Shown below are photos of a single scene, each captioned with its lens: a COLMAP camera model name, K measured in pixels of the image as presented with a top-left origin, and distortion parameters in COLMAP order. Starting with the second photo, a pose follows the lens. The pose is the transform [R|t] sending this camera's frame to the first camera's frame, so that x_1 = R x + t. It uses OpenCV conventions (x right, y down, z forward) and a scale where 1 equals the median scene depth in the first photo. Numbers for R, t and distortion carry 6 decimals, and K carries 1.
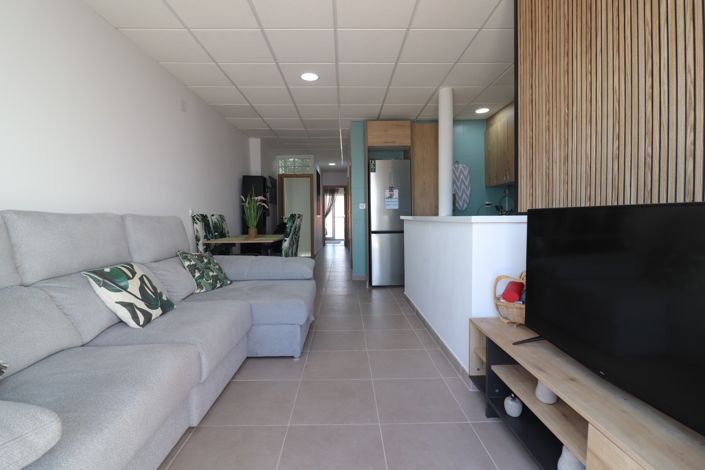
lens RADIAL K [[328.2, 0, 351.9], [0, 328.2, 229.2], [0, 0, 1]] dist [-0.001191, -0.011225]
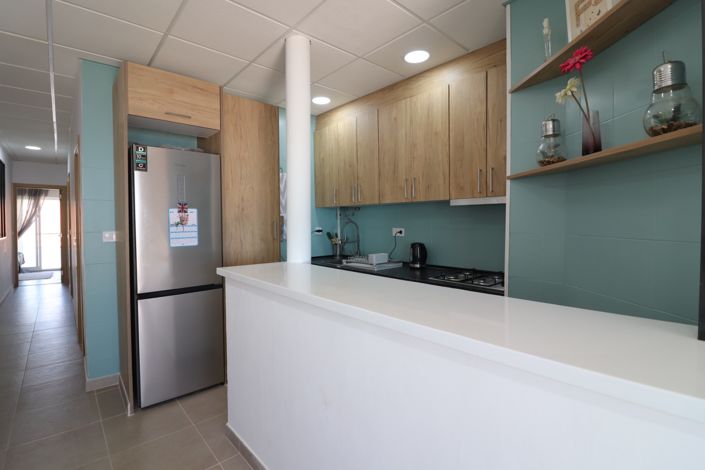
lens RADIAL K [[328.2, 0, 351.9], [0, 328.2, 229.2], [0, 0, 1]] dist [-0.001191, -0.011225]
pose [[0.759336, -0.007152, 0.650659, -0.012962], [0.021227, 0.999680, -0.013785, -0.075659], [-0.650352, 0.024279, 0.759245, 0.438879]]
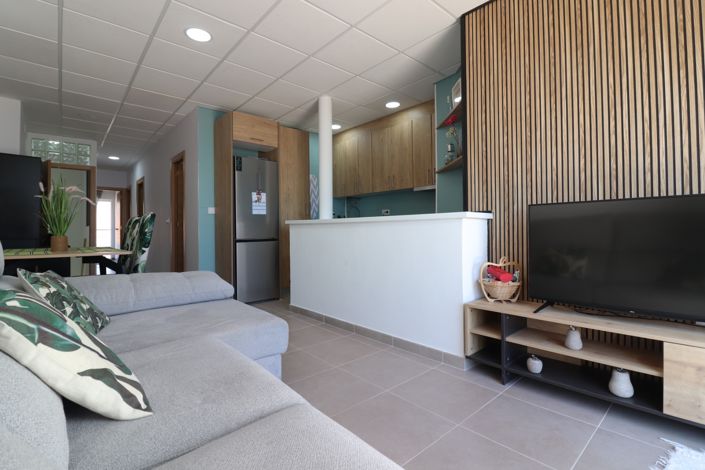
lens RADIAL K [[328.2, 0, 351.9], [0, 328.2, 229.2], [0, 0, 1]] dist [-0.001191, -0.011225]
pose [[0.760291, 0.007130, 0.649543, -0.266664], [0.026153, 0.998793, -0.041576, 0.022791], [-0.649056, 0.048597, 0.759187, 0.160613]]
